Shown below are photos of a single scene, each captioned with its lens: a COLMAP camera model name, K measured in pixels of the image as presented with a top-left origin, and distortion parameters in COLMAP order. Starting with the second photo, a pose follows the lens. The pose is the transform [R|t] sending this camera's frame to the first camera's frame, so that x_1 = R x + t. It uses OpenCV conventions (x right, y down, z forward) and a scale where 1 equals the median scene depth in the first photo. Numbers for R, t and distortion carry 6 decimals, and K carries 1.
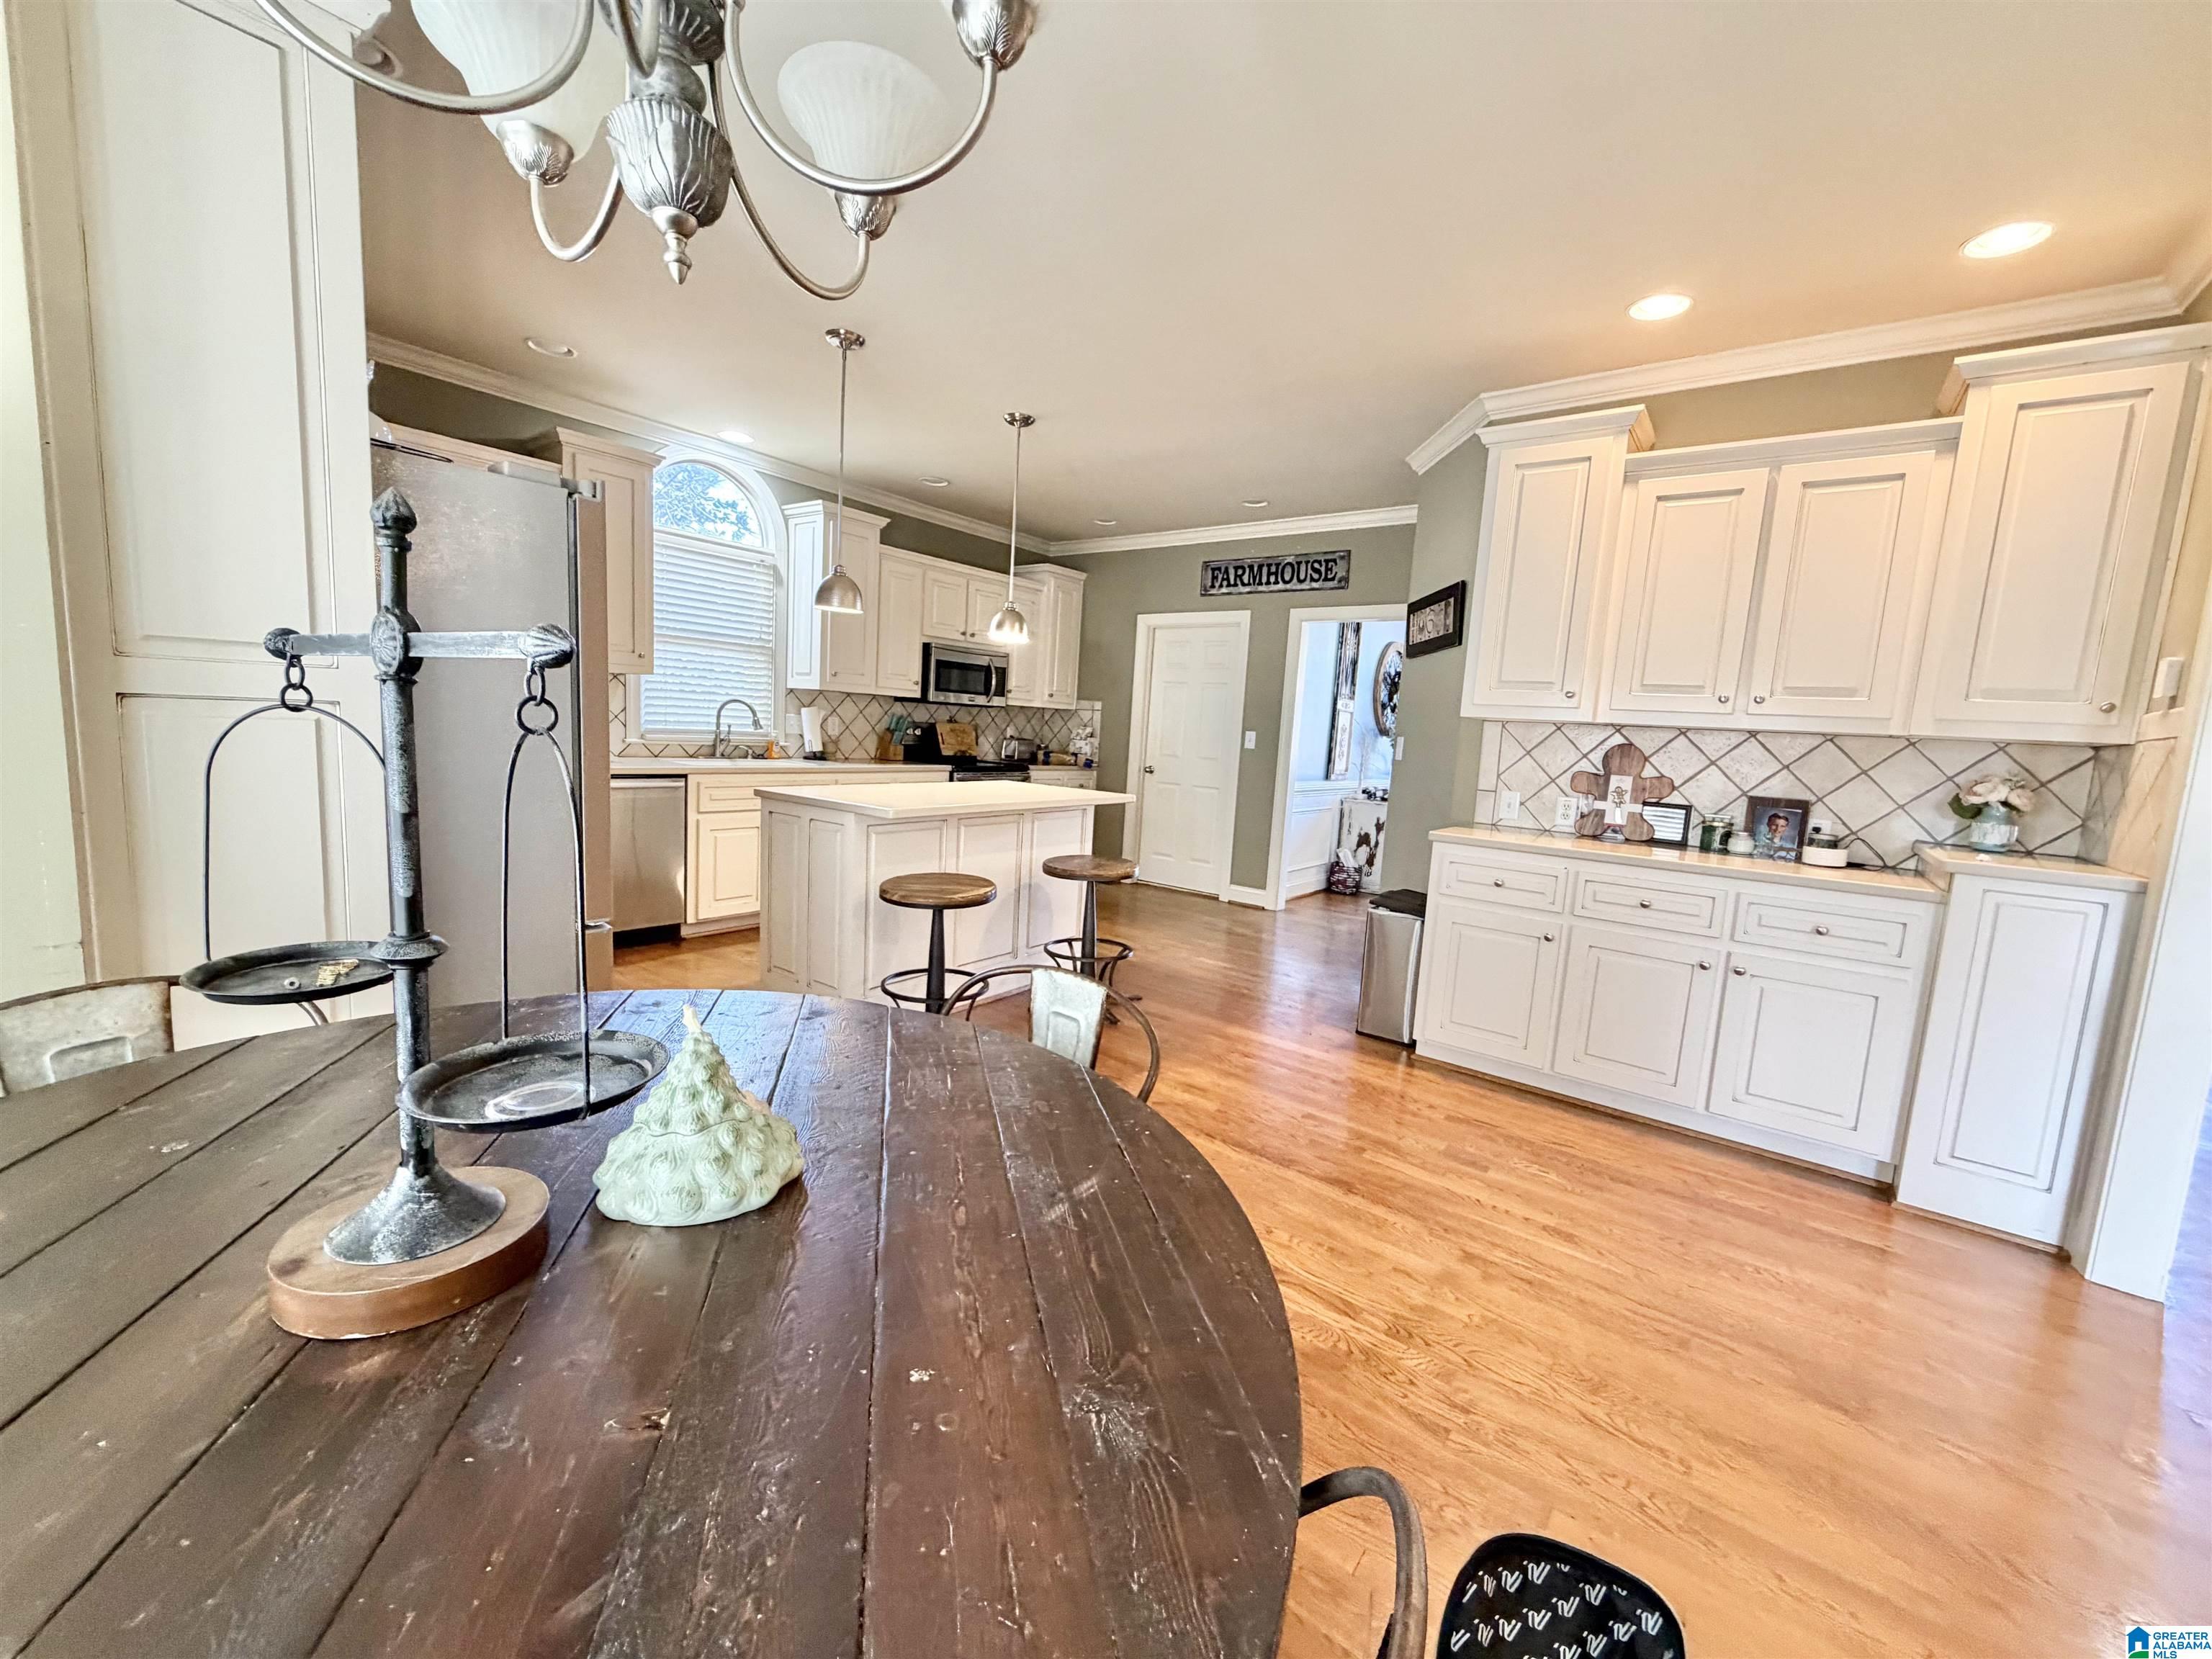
lens RADIAL K [[879.4, 0, 1103.7], [0, 879.4, 832.8], [0, 0, 1]] dist [-0.000704, 0.001031]
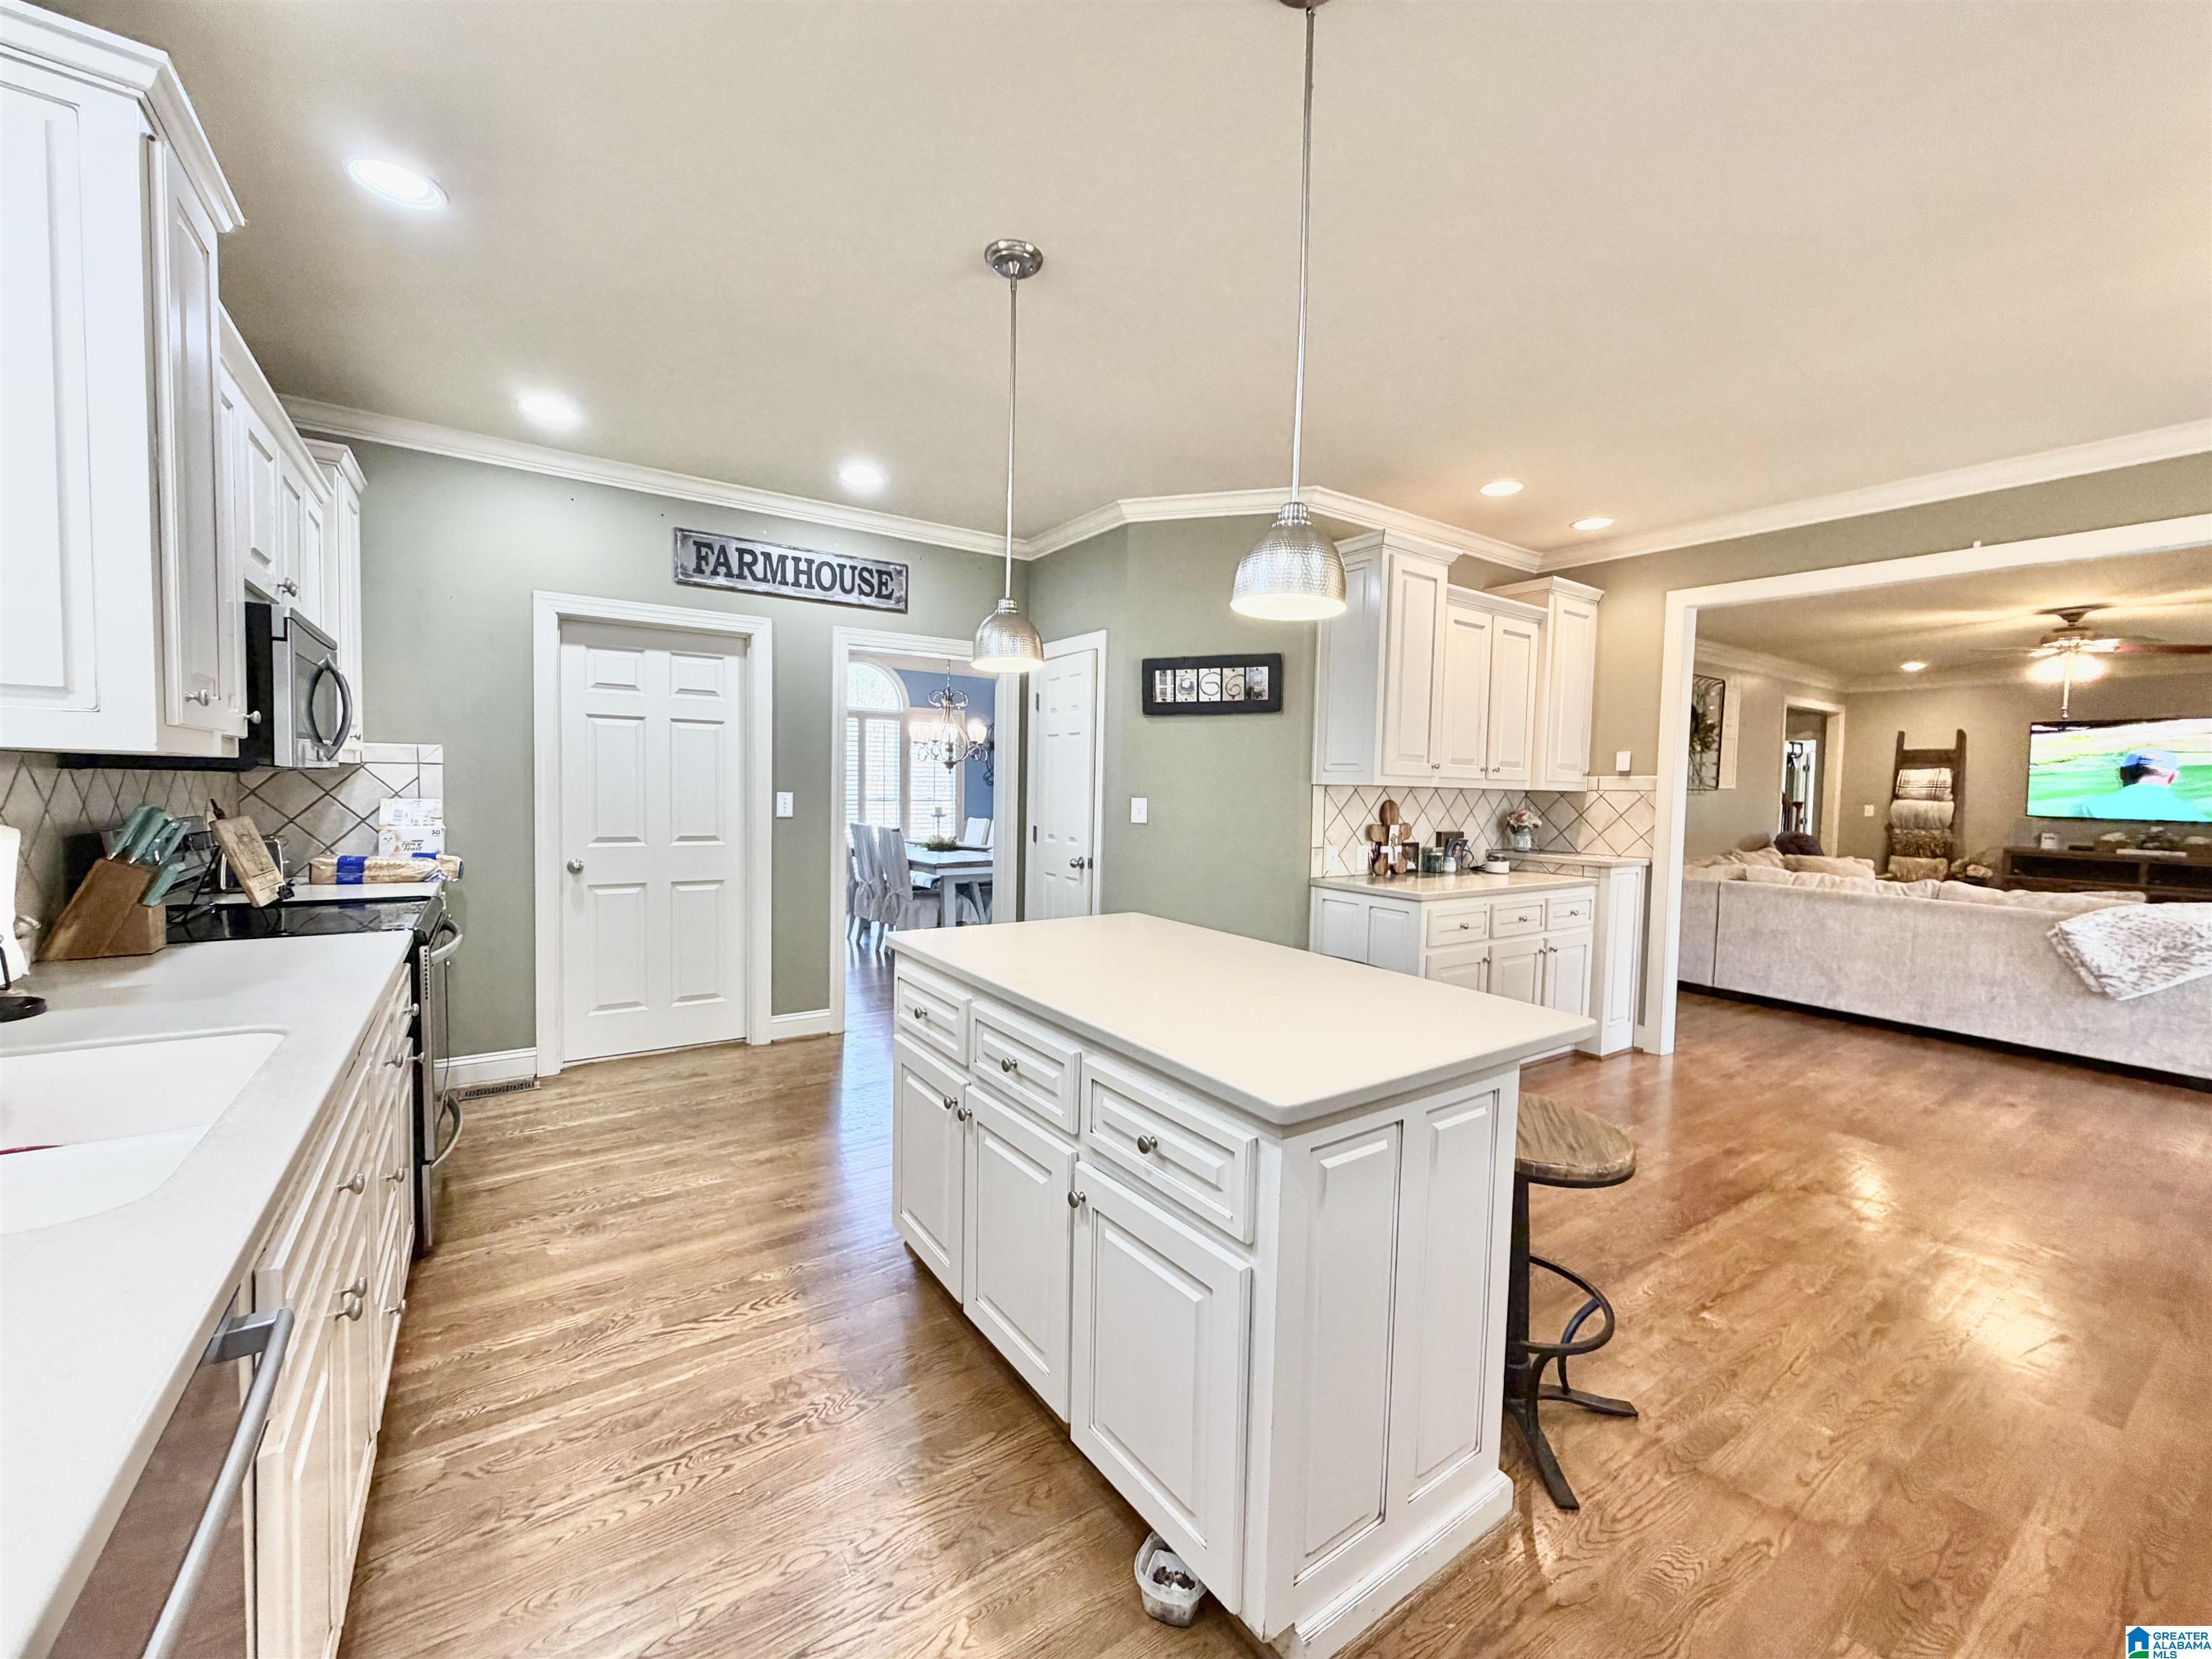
lens RADIAL K [[879.4, 0, 1110.1], [0, 879.4, 830.8], [0, 0, 1]] dist [-0.000704, 0.001031]
pose [[0.316202, -0.101693, 0.943226, -0.453004], [0.110580, 0.991412, 0.069818, -0.115460], [-0.942225, 0.082225, 0.324731, 0.584821]]
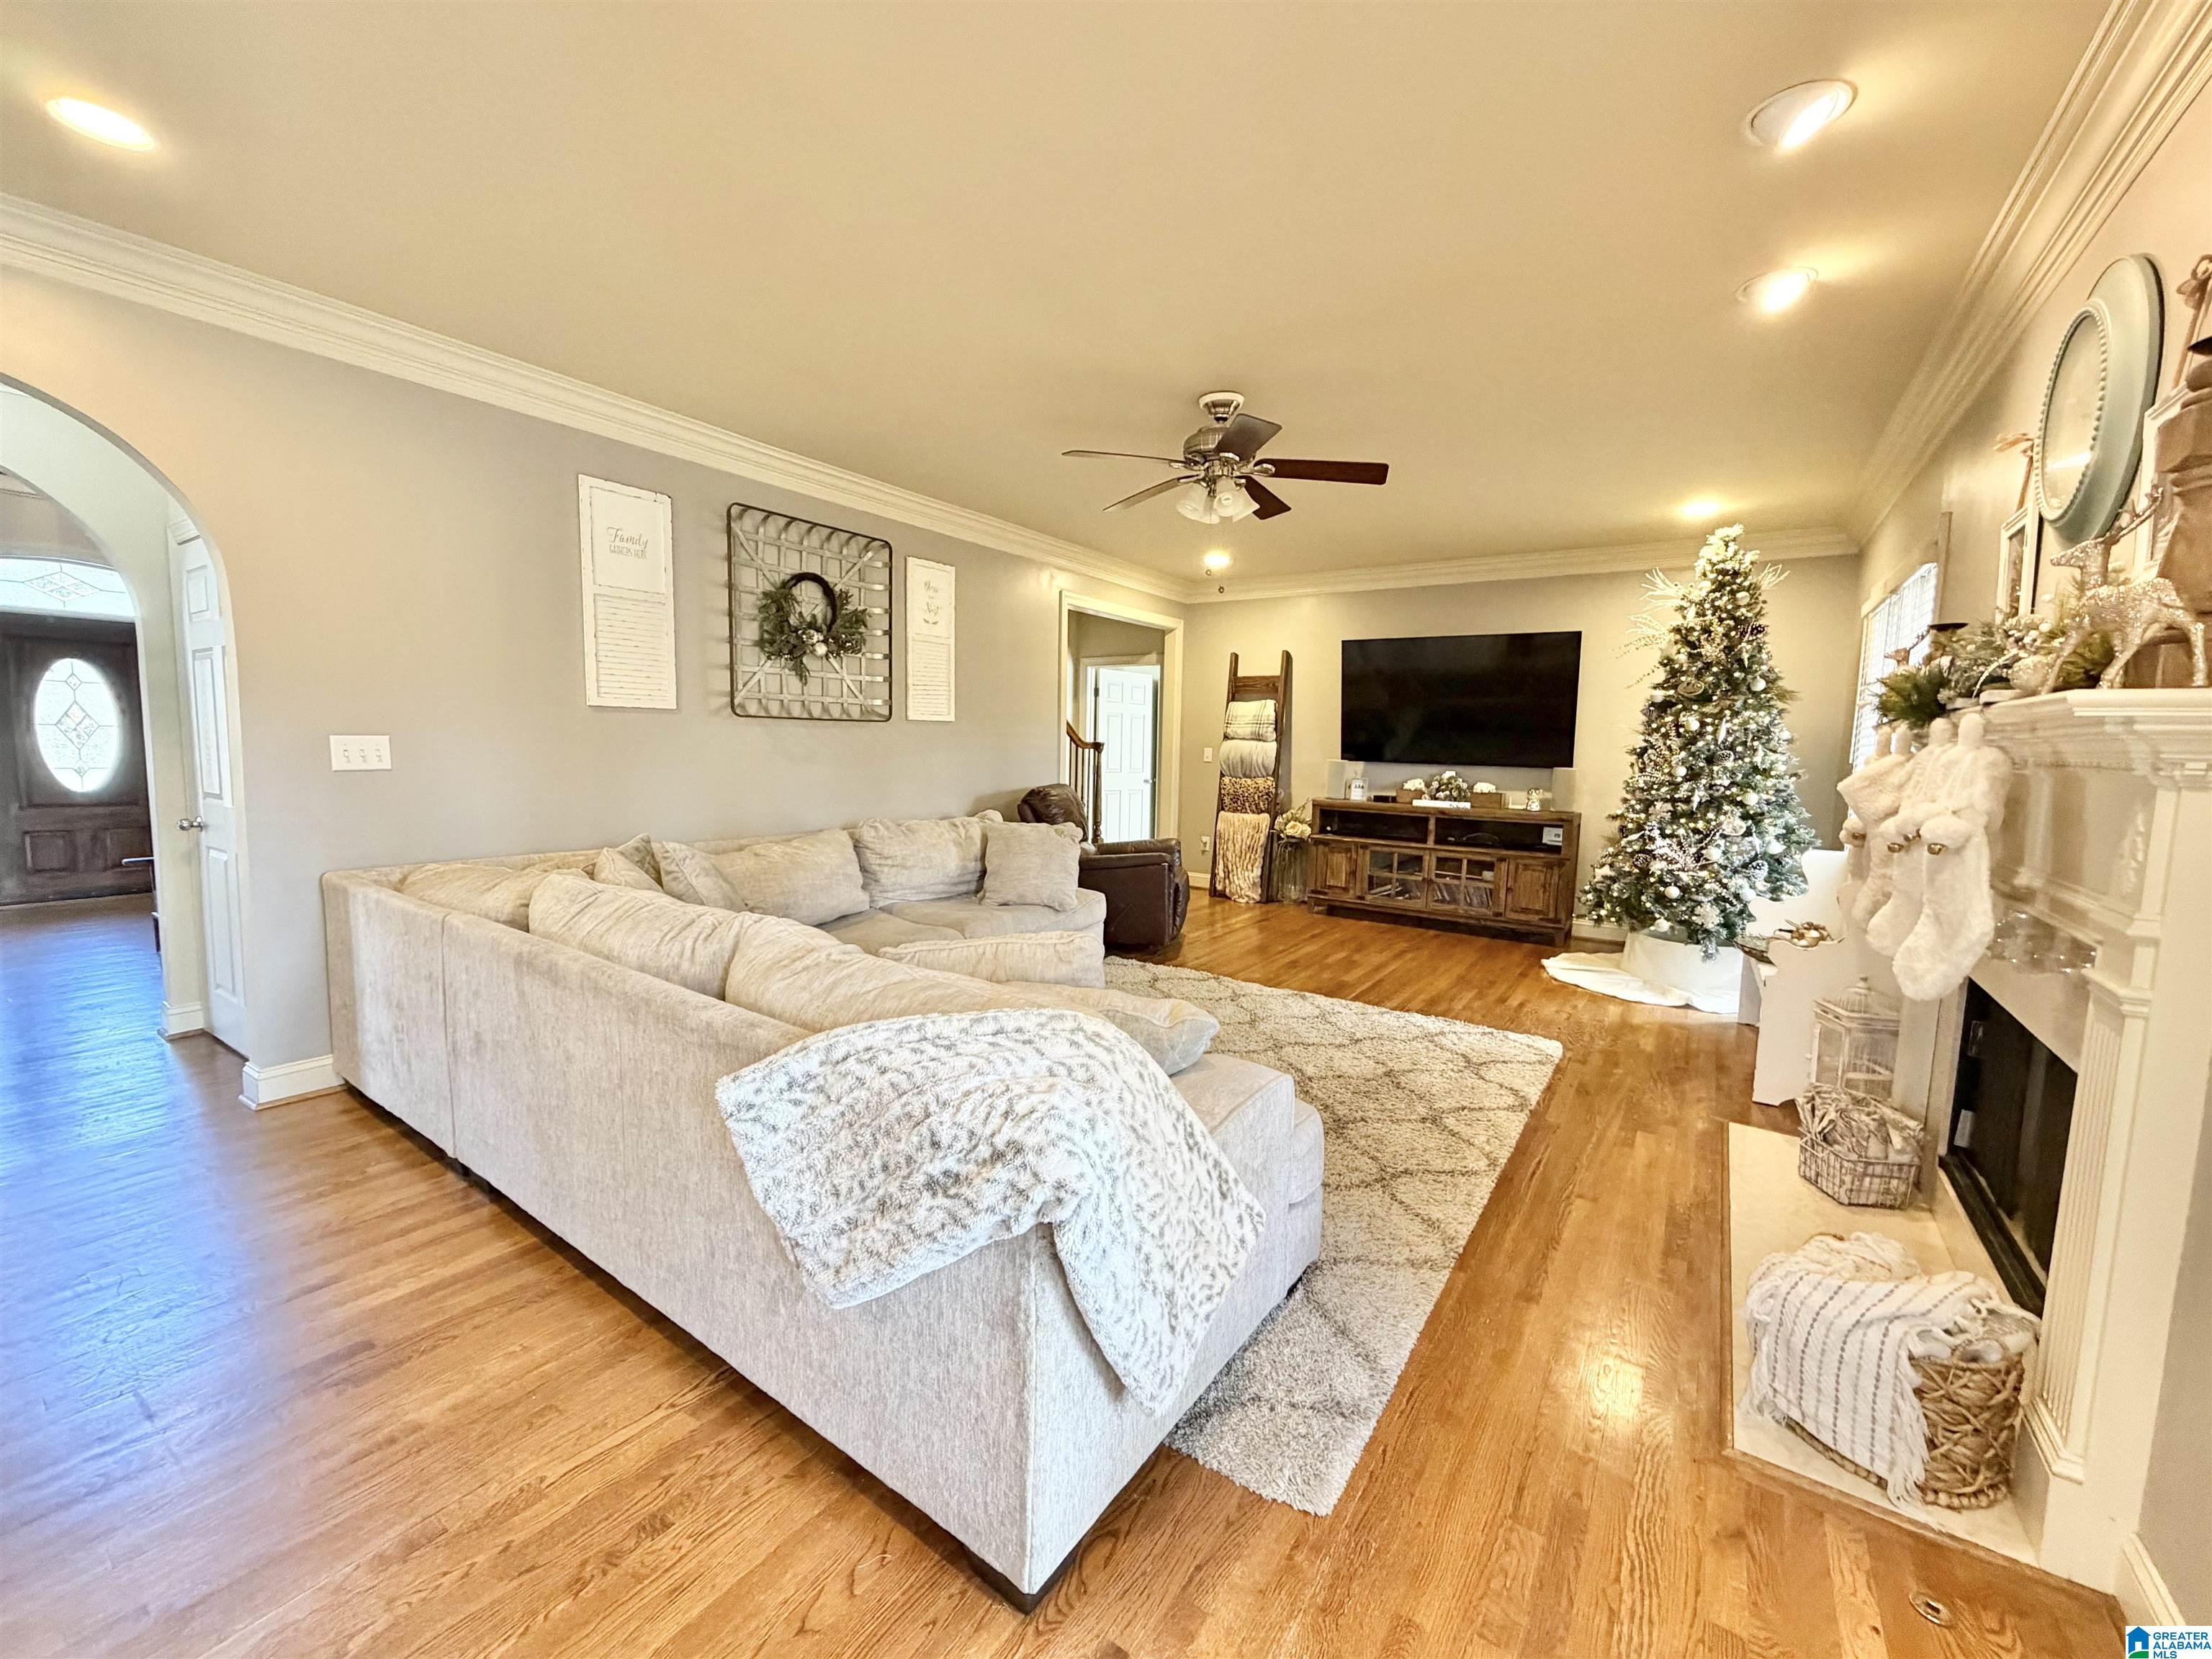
lens RADIAL K [[879.4, 0, 1099.3], [0, 879.4, 834.0], [0, 0, 1]] dist [-0.000704, 0.001031]
pose [[-0.036285, -0.163478, 0.985879, 0.290825], [0.094266, 0.981570, 0.166233, 0.009684], [-0.994886, 0.098967, -0.020206, -0.058296]]
